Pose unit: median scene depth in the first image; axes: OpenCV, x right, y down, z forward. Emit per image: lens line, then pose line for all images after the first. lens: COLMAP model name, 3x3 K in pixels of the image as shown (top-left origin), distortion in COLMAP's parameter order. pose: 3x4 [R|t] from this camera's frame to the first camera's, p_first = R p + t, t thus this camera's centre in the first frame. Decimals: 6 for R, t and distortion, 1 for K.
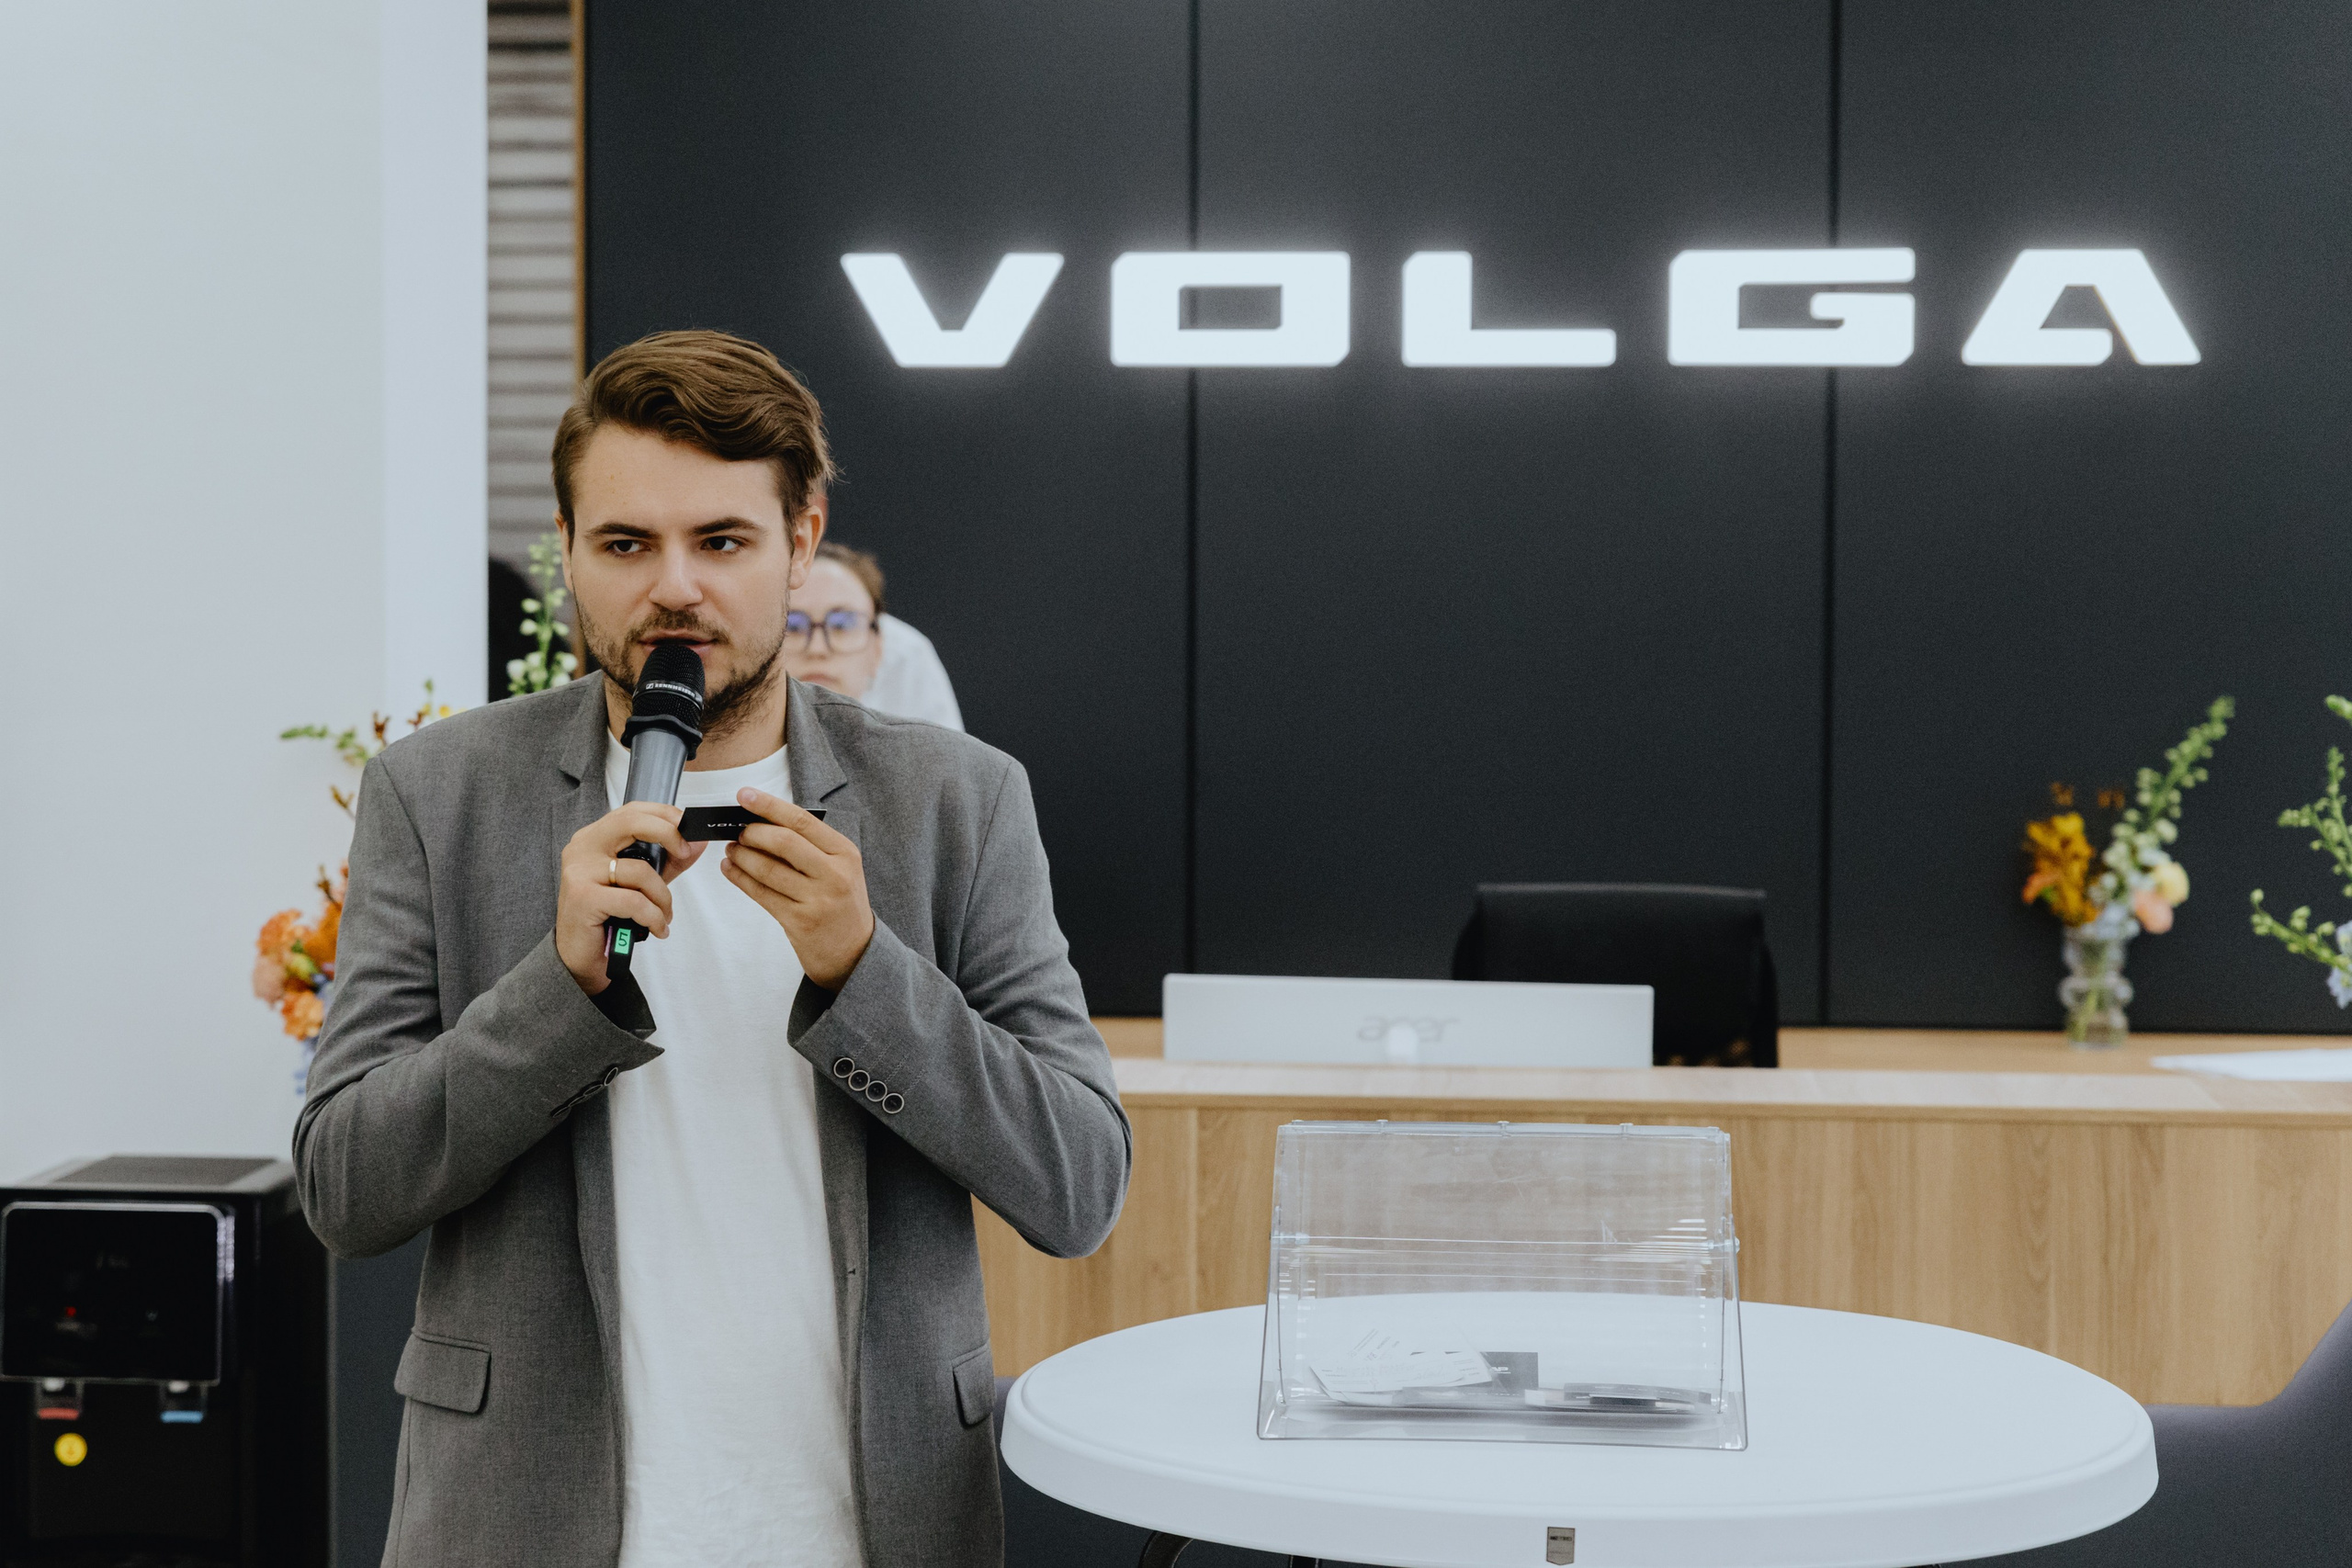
lens RADIAL K [[4548.0, 0, 1073.8], [0, 4548.0, 788.9], [0, 0, 1]] dist [0.012496, -0.042056]
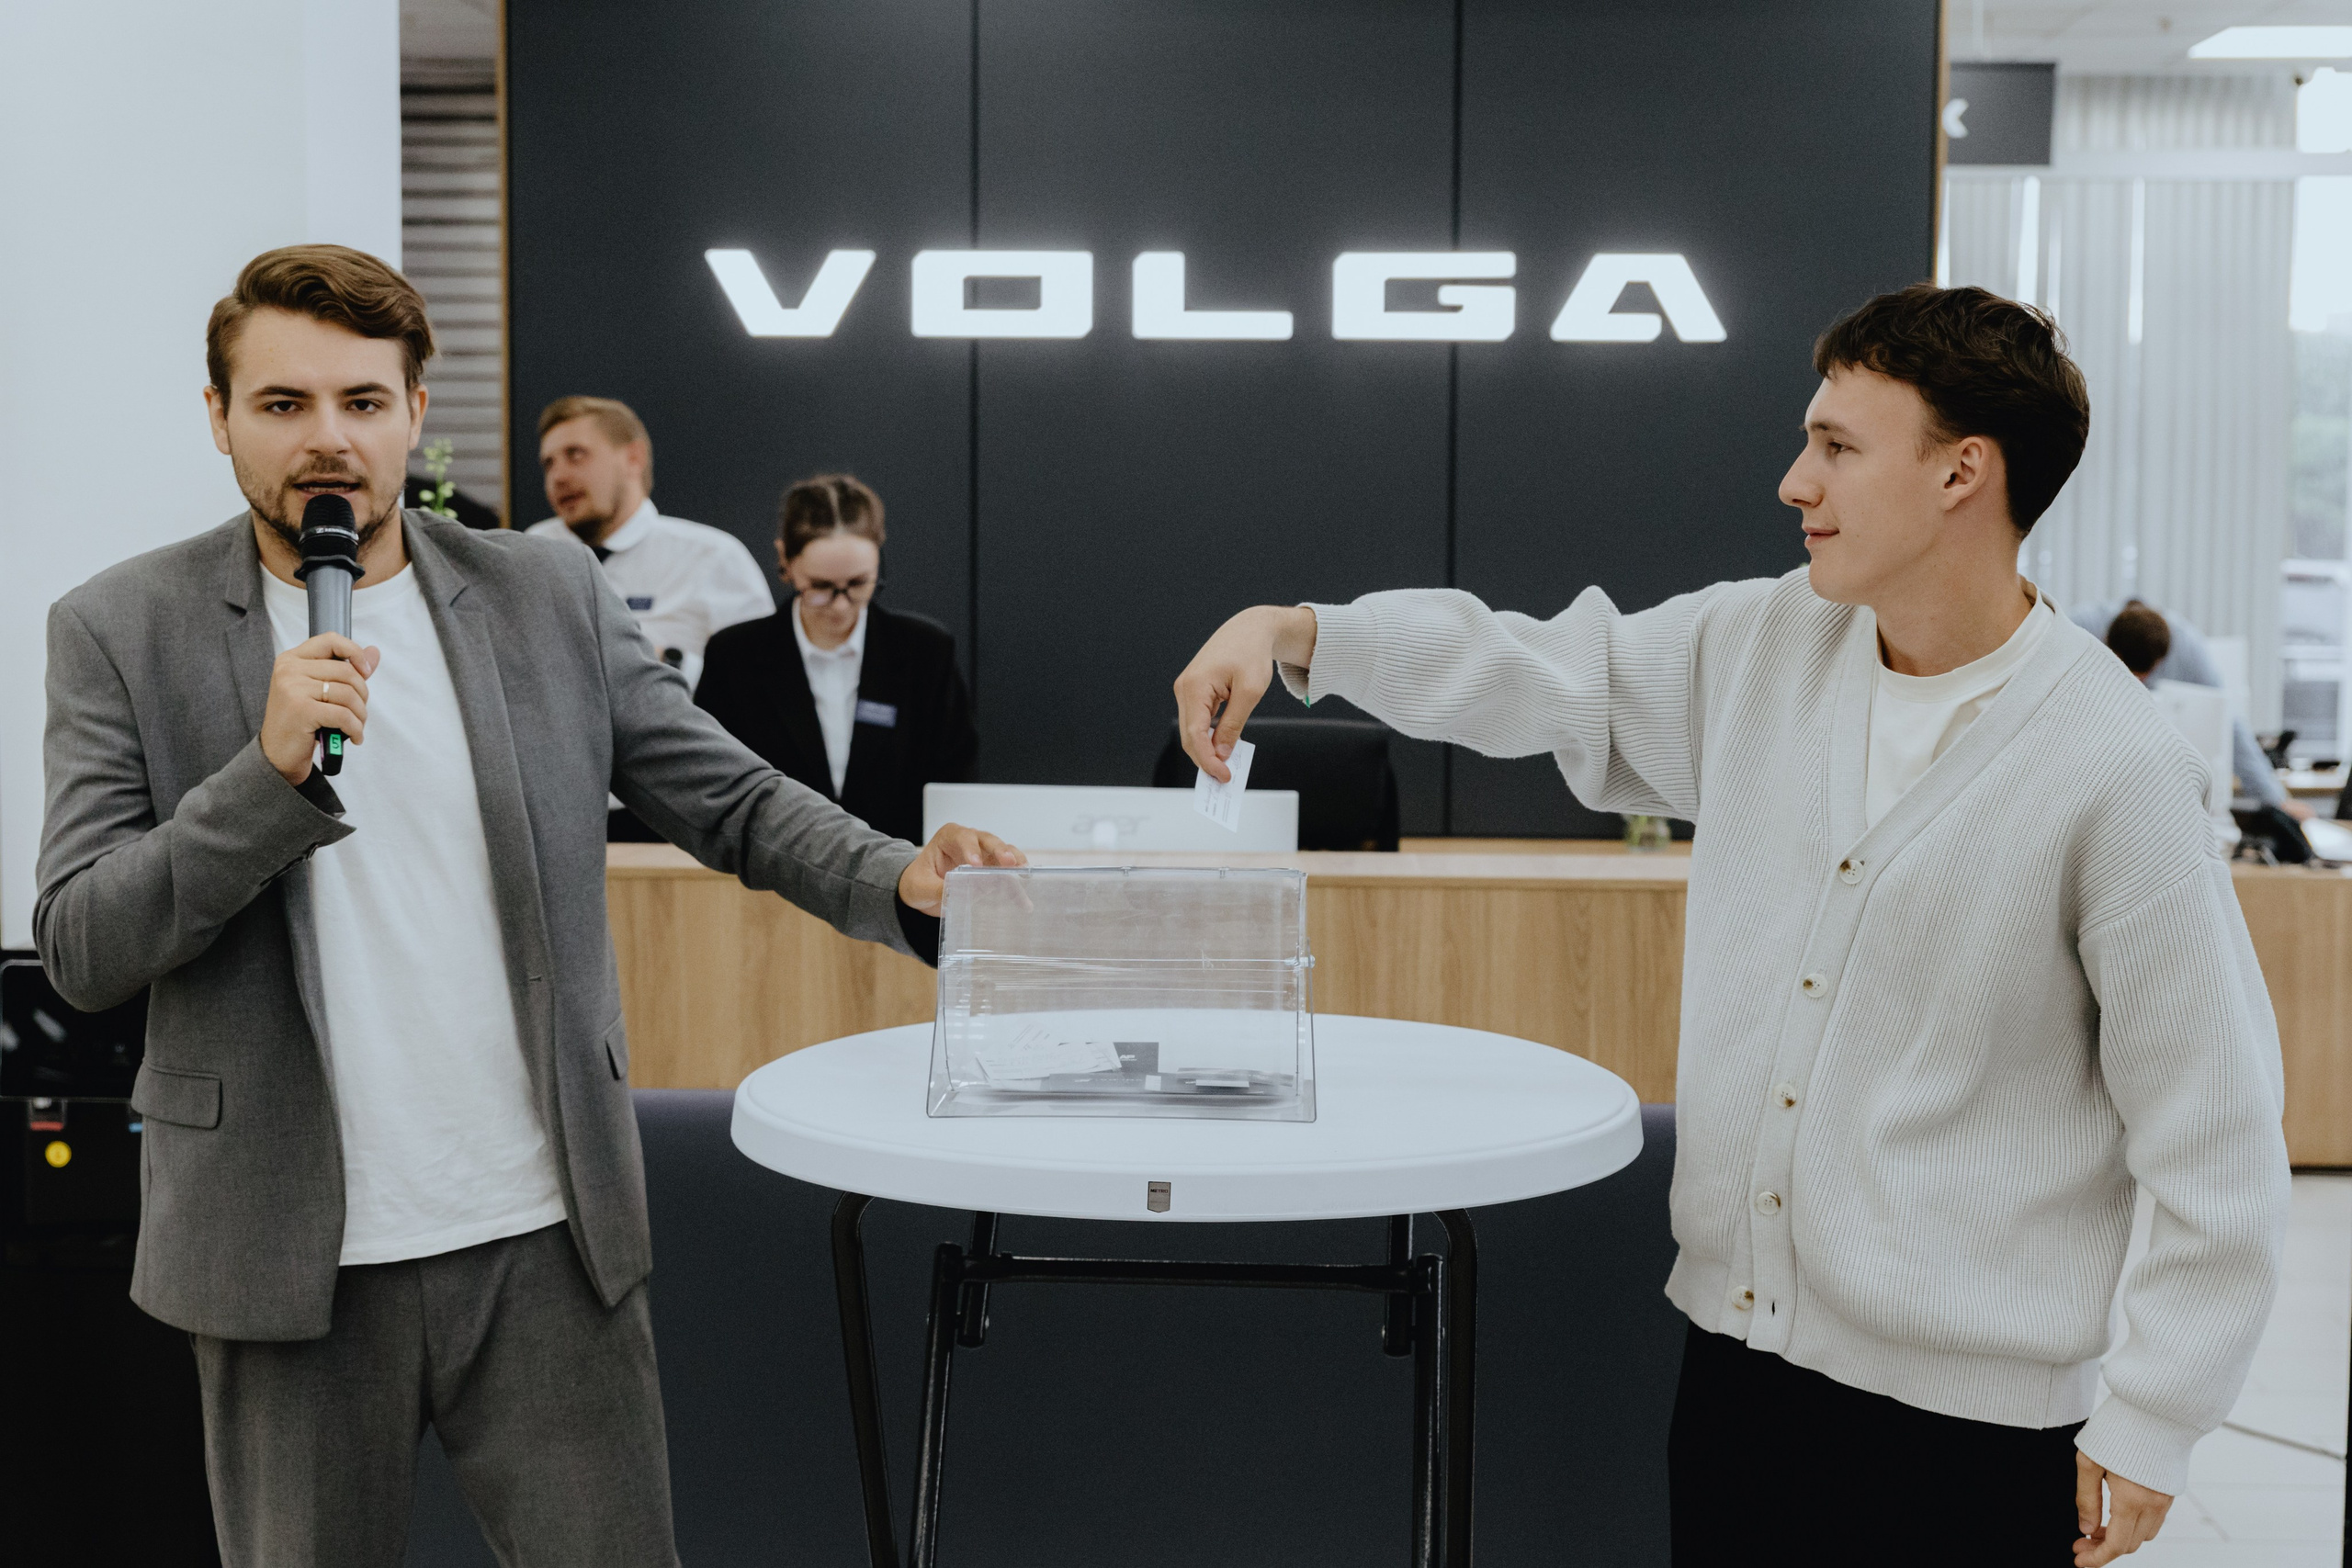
lens RADIAL K [[3292.5, 0, 1187.9], [0, 3292.5, 786.7], [0, 0, 1]] dist [0.006200, 0.028249]
pose [[0.997444, -0.001167, 0.071445, 0.027048], [-0.000744, 0.999643, 0.026706, 0.016104], [-0.071450, -0.026690, 0.997087, 0.055737]]
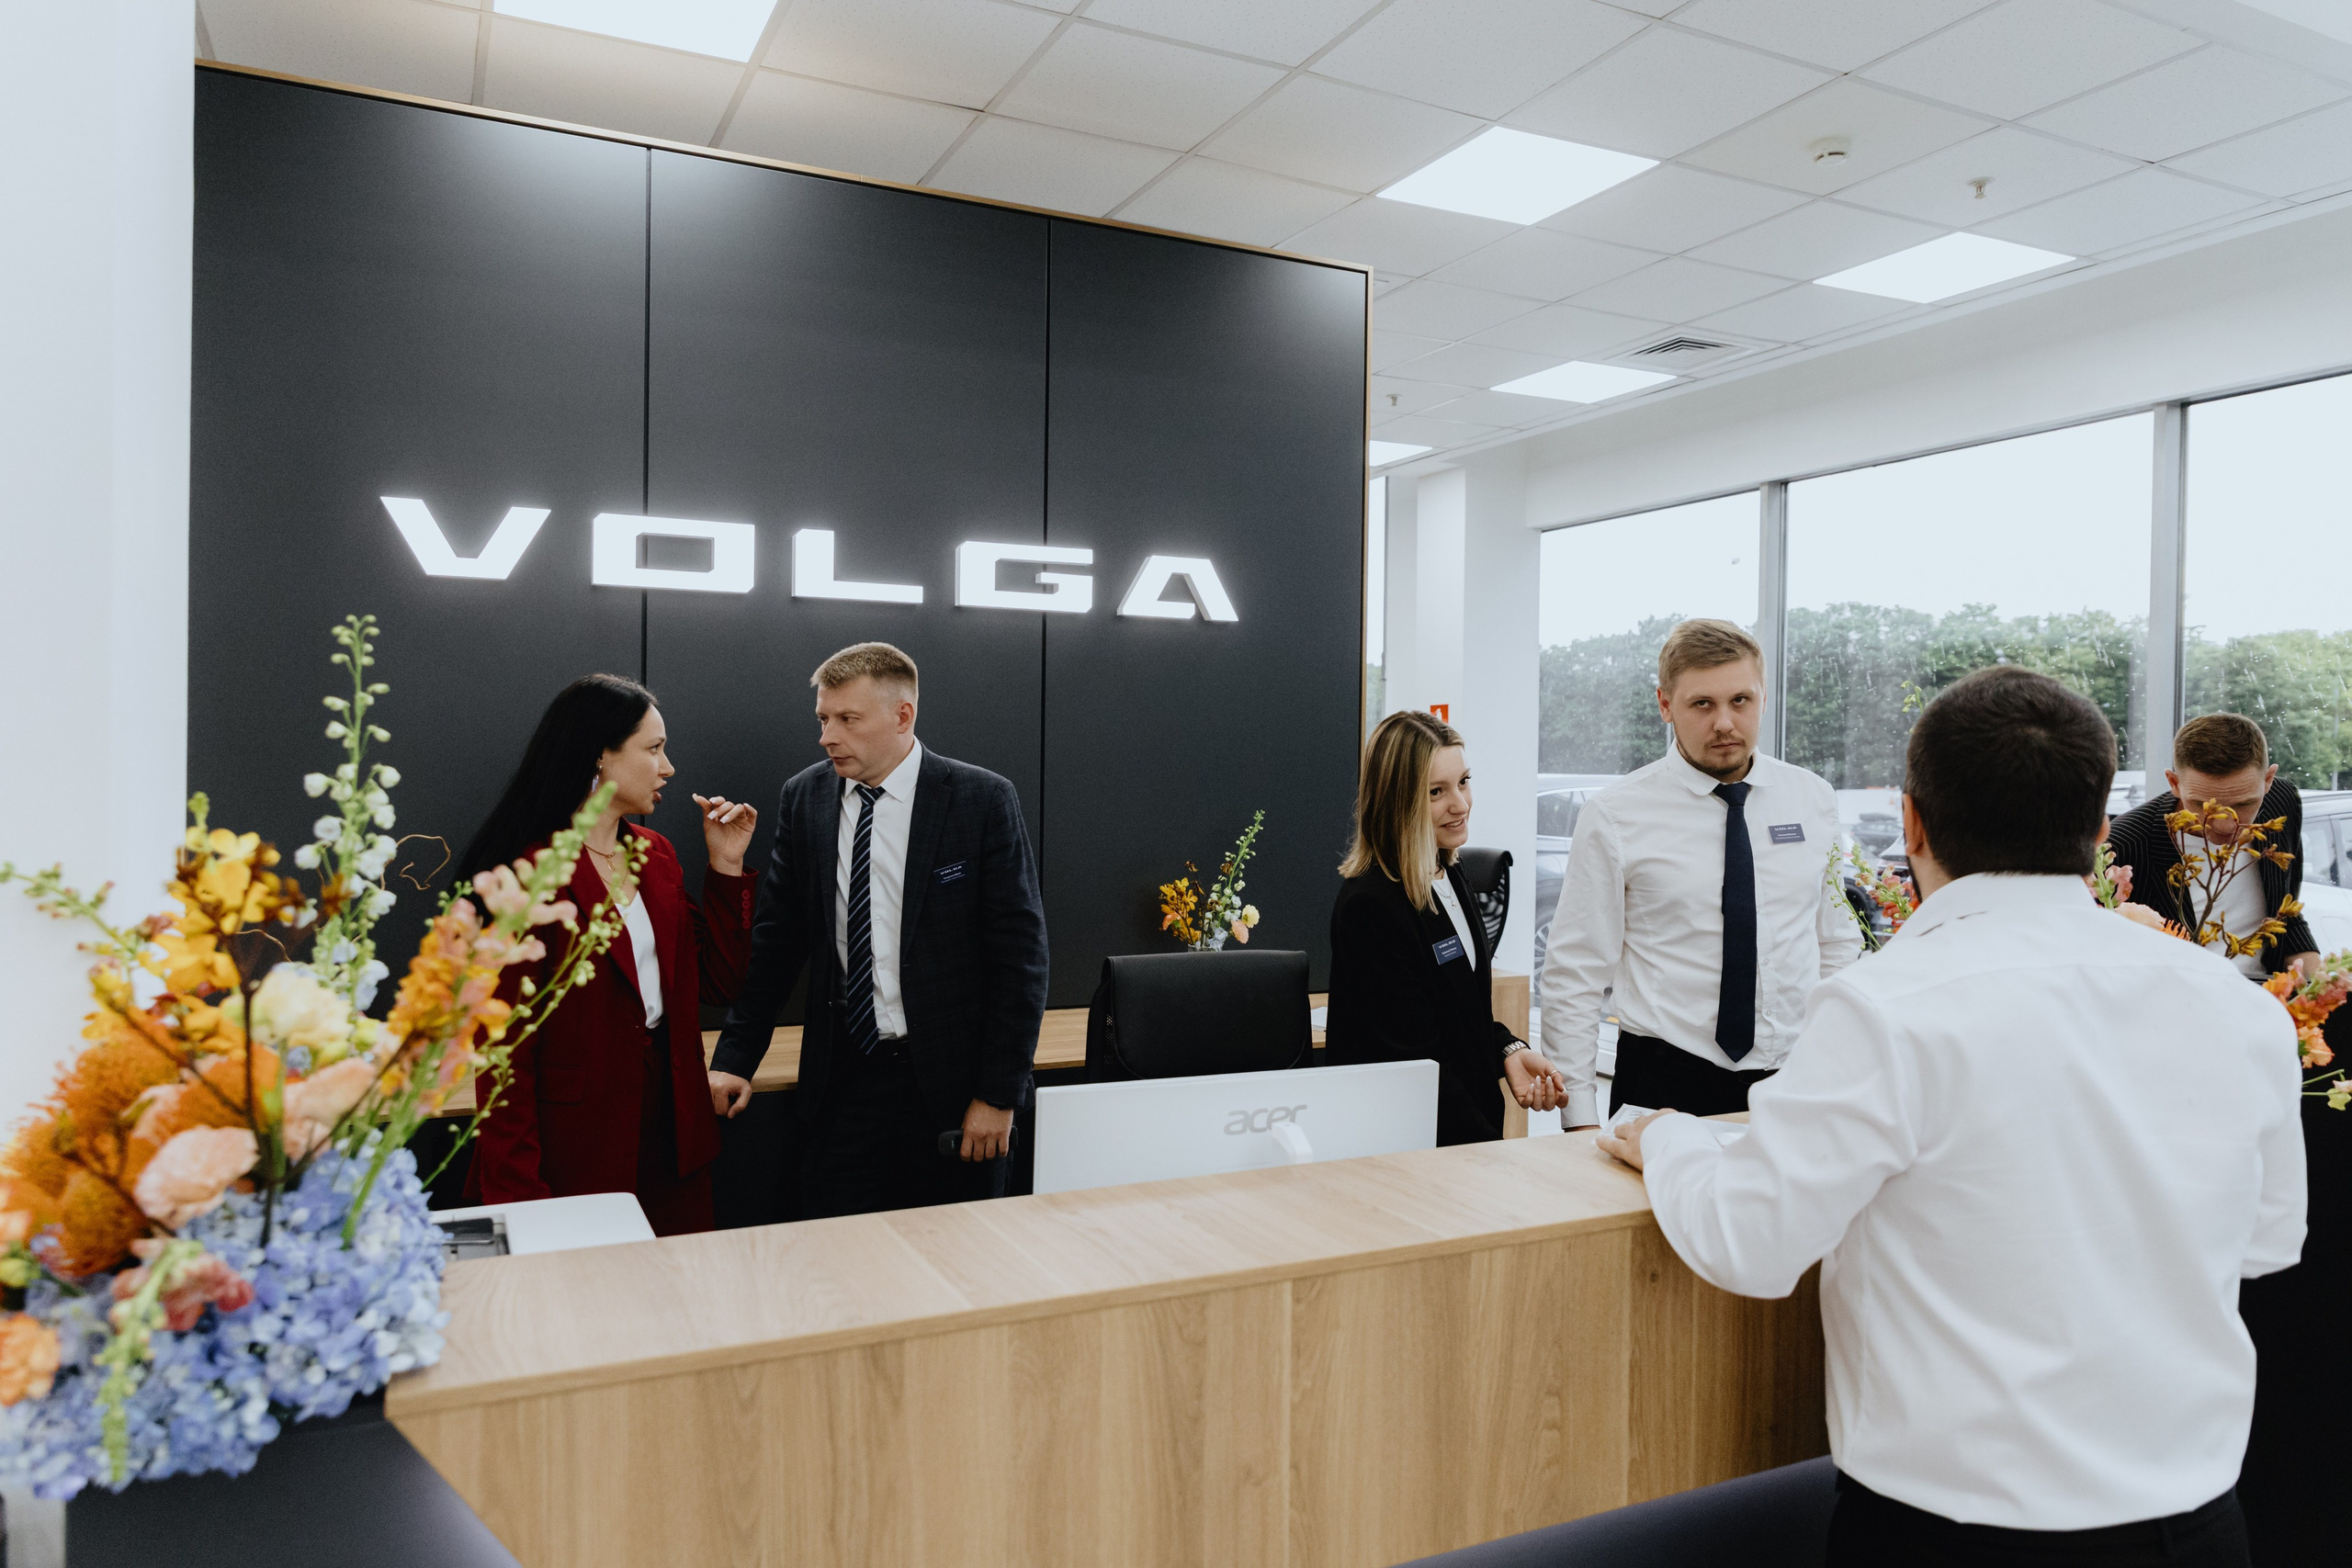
lens RADIAL K [[1551.1, 0, 1171.0], [0, 1551.1, 779.1], [0, 0, 1]] dist [-0.000610, -0.000779]
pose [[0.846072, 0.002116, 0.533064, -0.135107], [0.020611, 0.999114, -0.036680, -0.013895], [-0.532670, 0.042021, 0.845279, 0.672883]]
